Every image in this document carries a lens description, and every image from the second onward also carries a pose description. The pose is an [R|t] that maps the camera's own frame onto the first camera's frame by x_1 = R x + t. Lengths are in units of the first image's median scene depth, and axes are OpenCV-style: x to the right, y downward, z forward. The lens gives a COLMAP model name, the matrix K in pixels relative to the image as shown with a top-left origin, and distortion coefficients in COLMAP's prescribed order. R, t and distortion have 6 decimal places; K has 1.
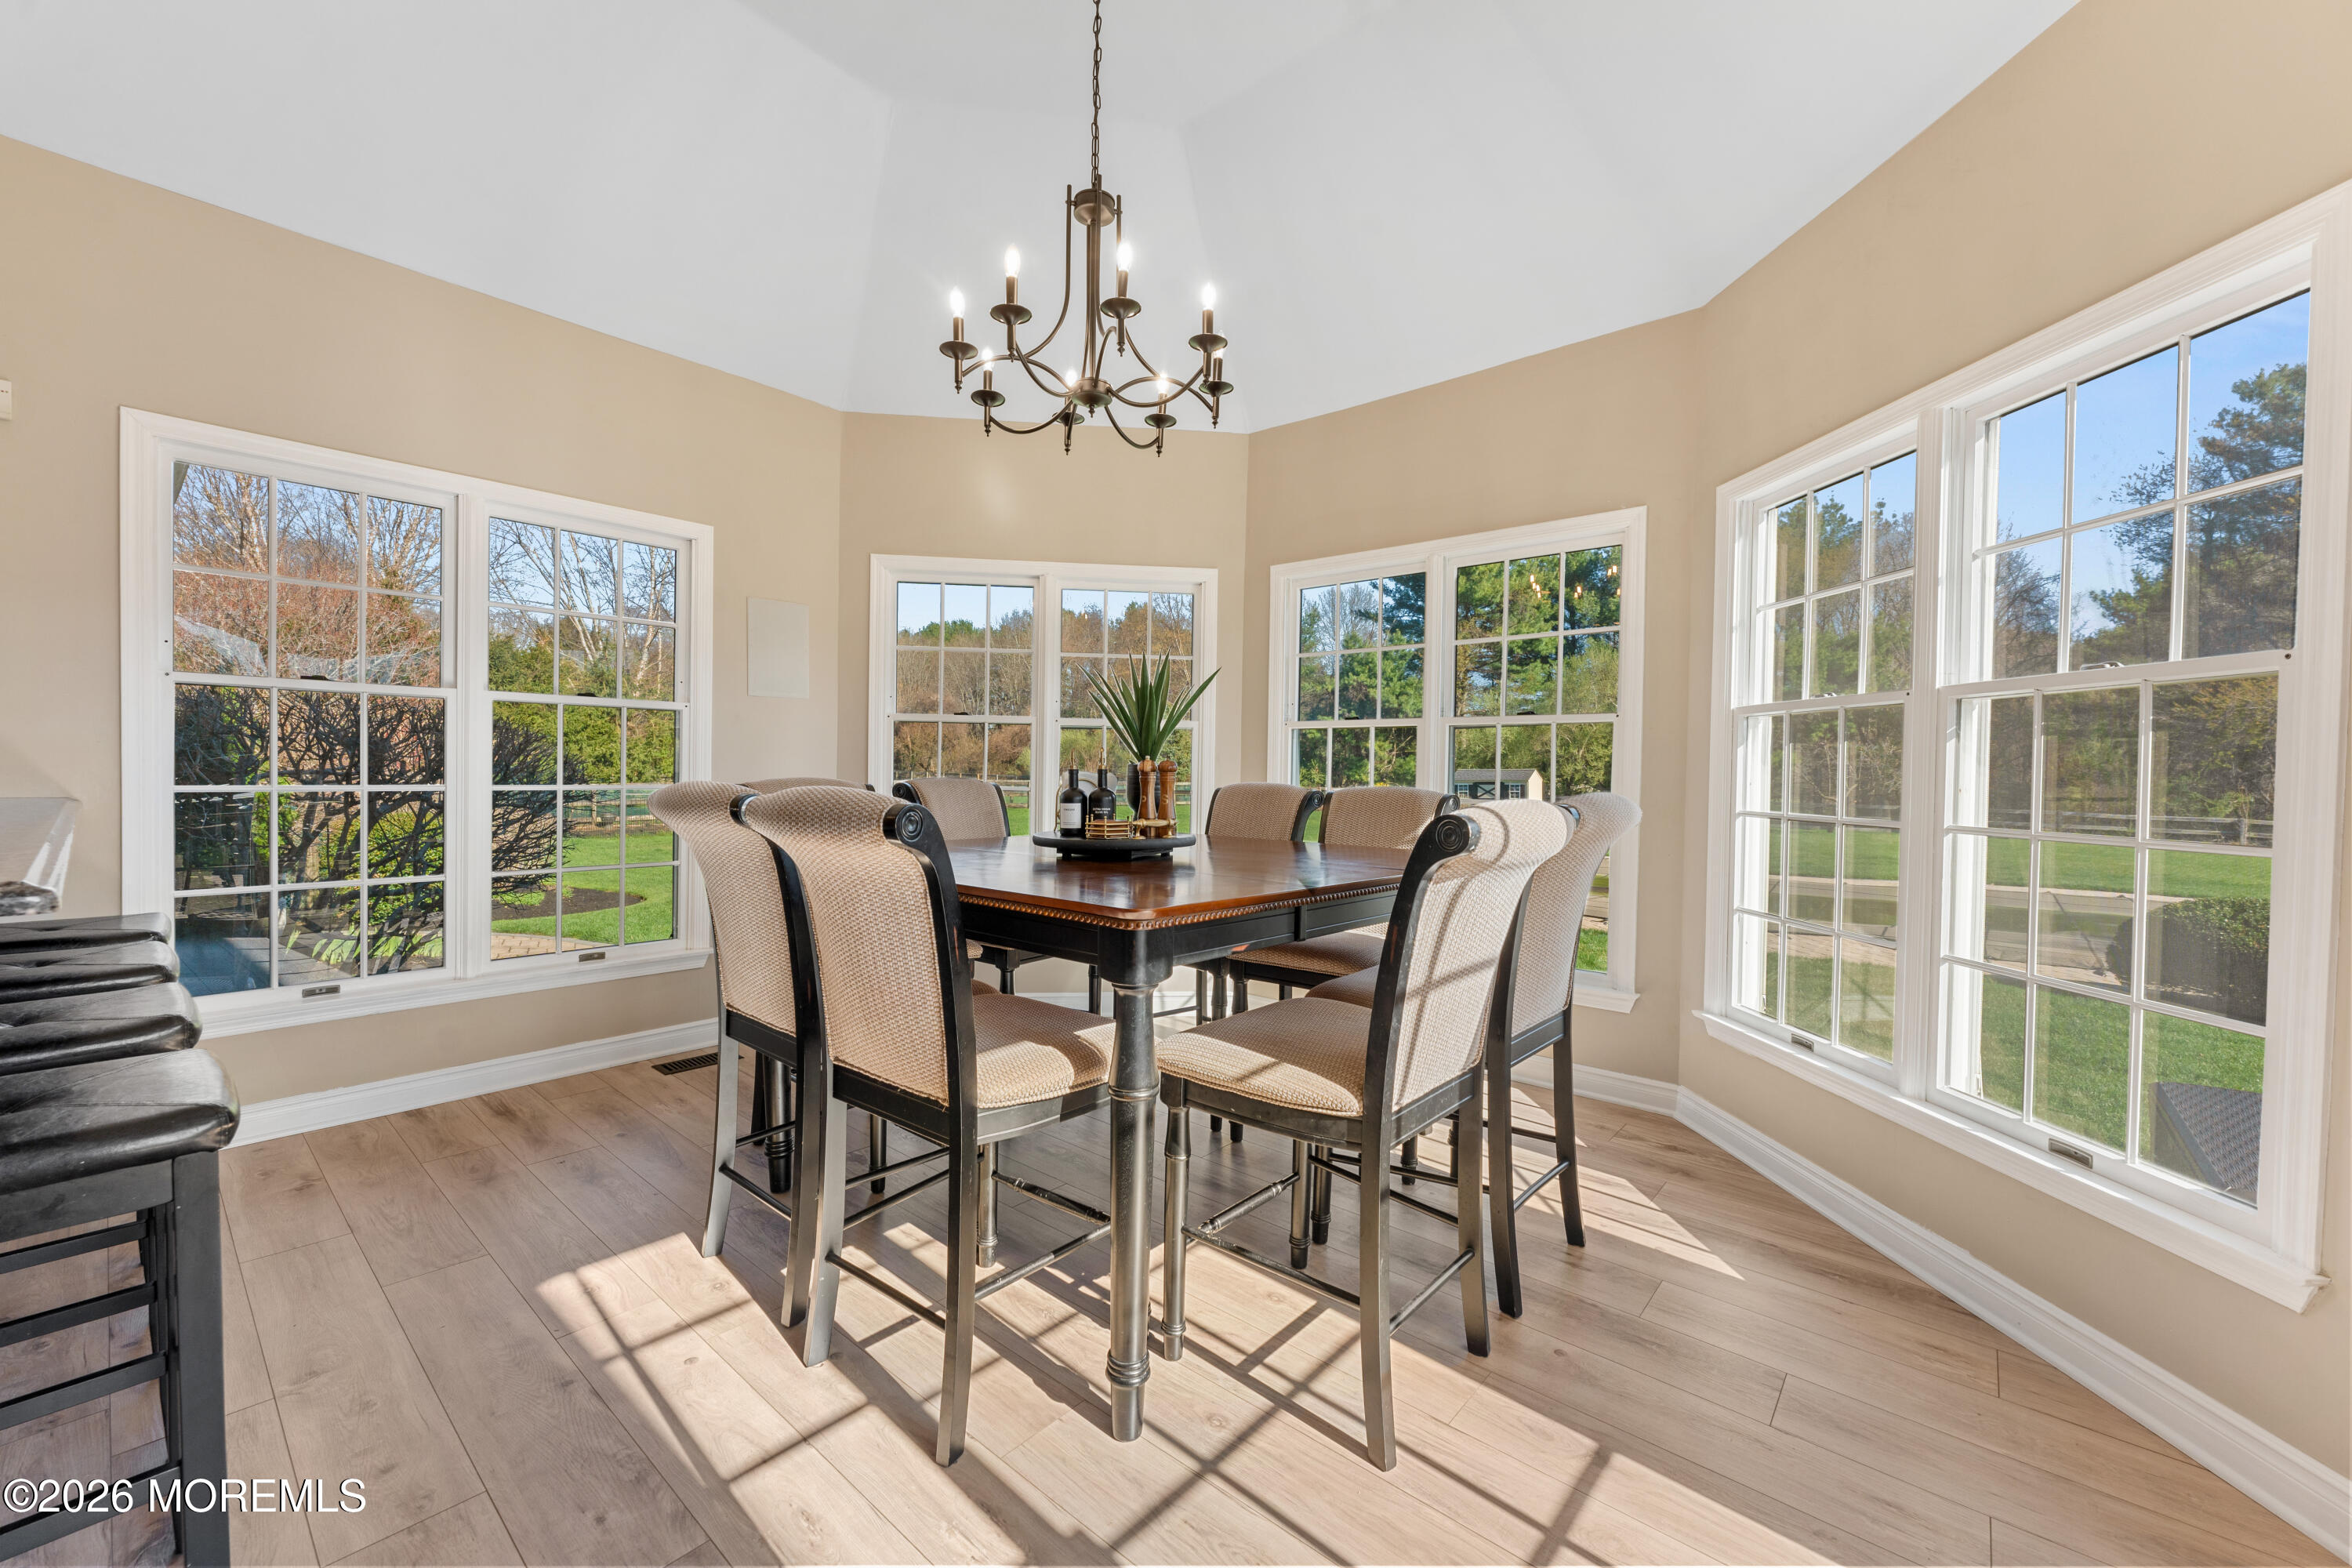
lens RADIAL K [[935.6, 0, 1161.5], [0, 935.6, 785.9], [0, 0, 1]] dist [0.002419, -0.000872]
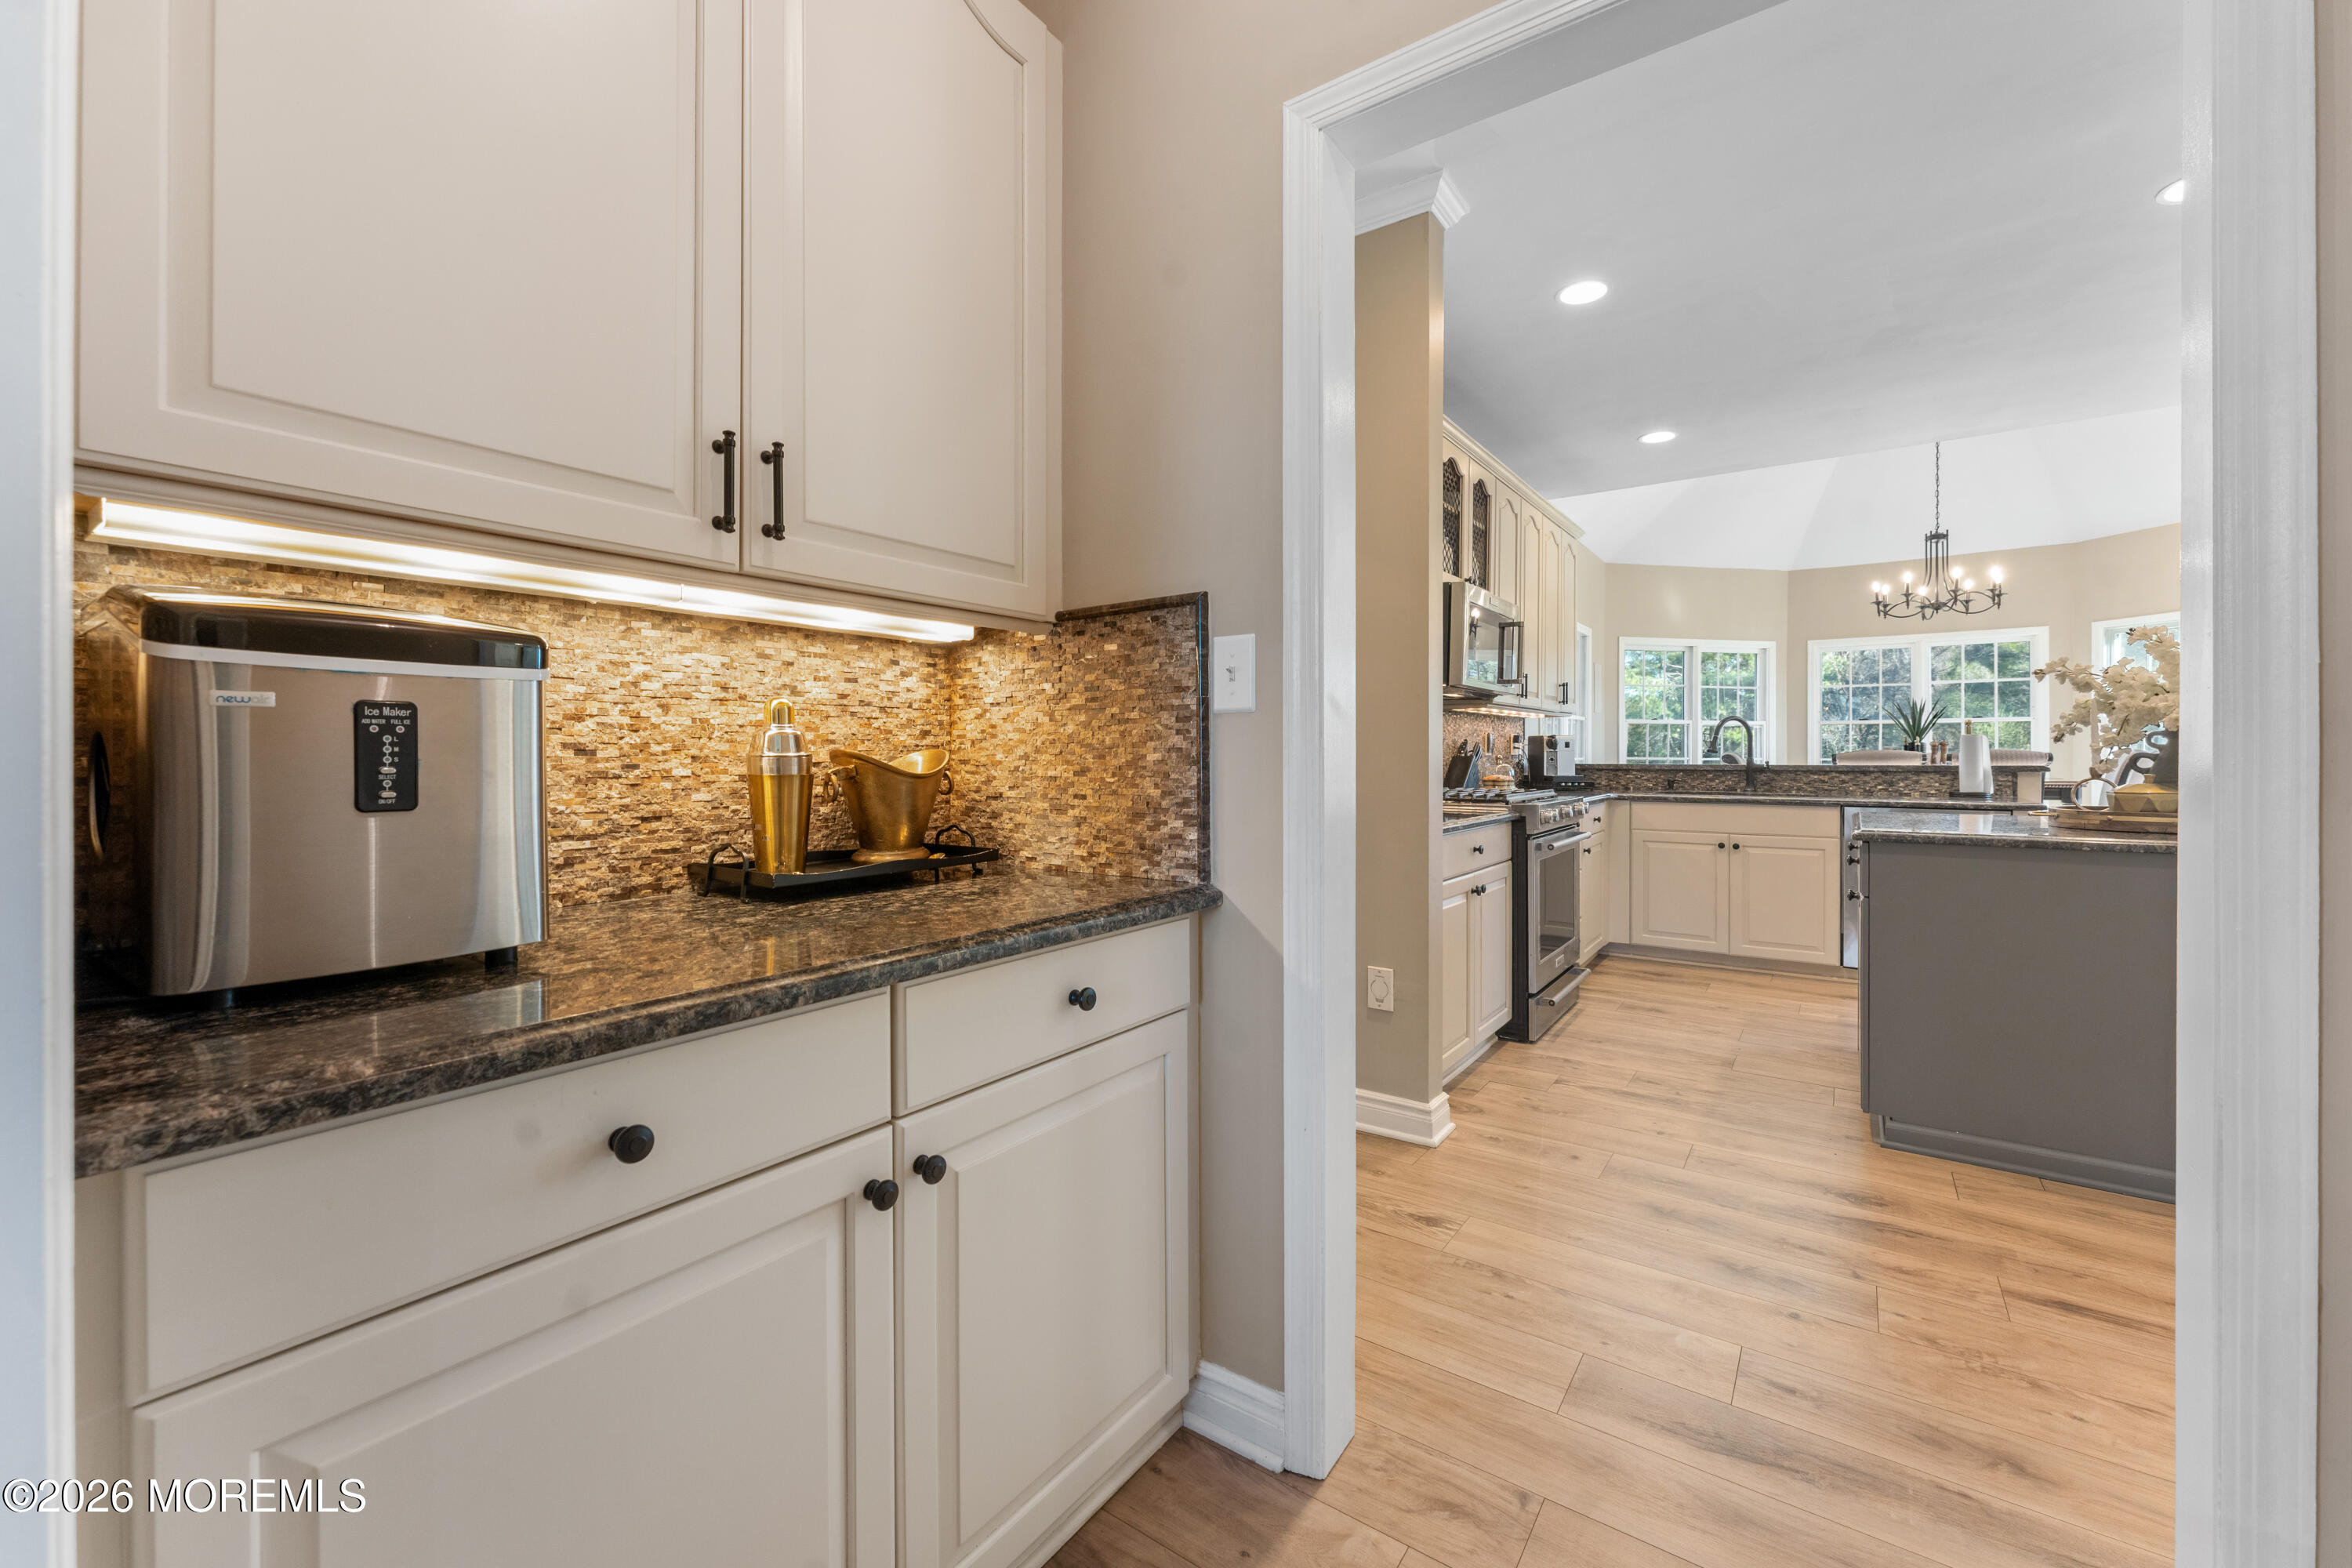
lens RADIAL K [[935.6, 0, 1184.2], [0, 935.6, 763.8], [0, 0, 1]] dist [0.002419, -0.000872]
pose [[0.992712, -0.014172, 0.119678, -2.711437], [0.015116, 0.999861, -0.006984, 0.019181], [-0.119563, 0.008742, 0.992788, -1.496808]]
